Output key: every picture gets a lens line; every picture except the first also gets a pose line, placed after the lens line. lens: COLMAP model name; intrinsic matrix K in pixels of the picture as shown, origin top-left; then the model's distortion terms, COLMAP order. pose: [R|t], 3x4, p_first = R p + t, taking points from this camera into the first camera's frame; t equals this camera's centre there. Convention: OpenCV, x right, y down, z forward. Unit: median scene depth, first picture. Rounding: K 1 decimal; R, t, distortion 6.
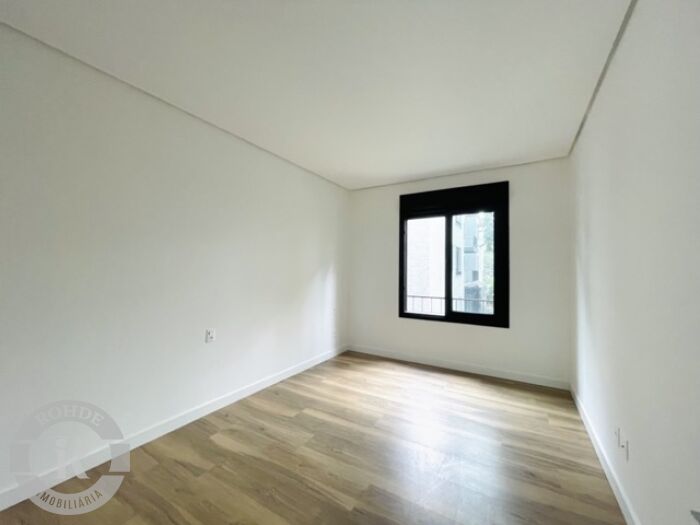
lens RADIAL K [[281.8, 0, 347.8], [0, 281.8, 266.3], [0, 0, 1]] dist [0.001271, 0.000132]
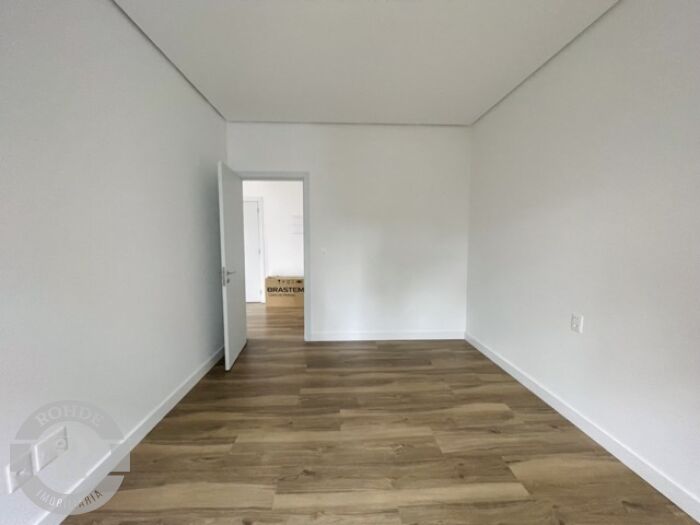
lens RADIAL K [[281.8, 0, 348.2], [0, 281.8, 263.0], [0, 0, 1]] dist [0.001271, 0.000132]
pose [[-0.835999, 0.037541, -0.547445, 0.472095], [0.000313, 0.997690, 0.067938, 0.042650], [0.548731, 0.056625, -0.834079, 1.428482]]
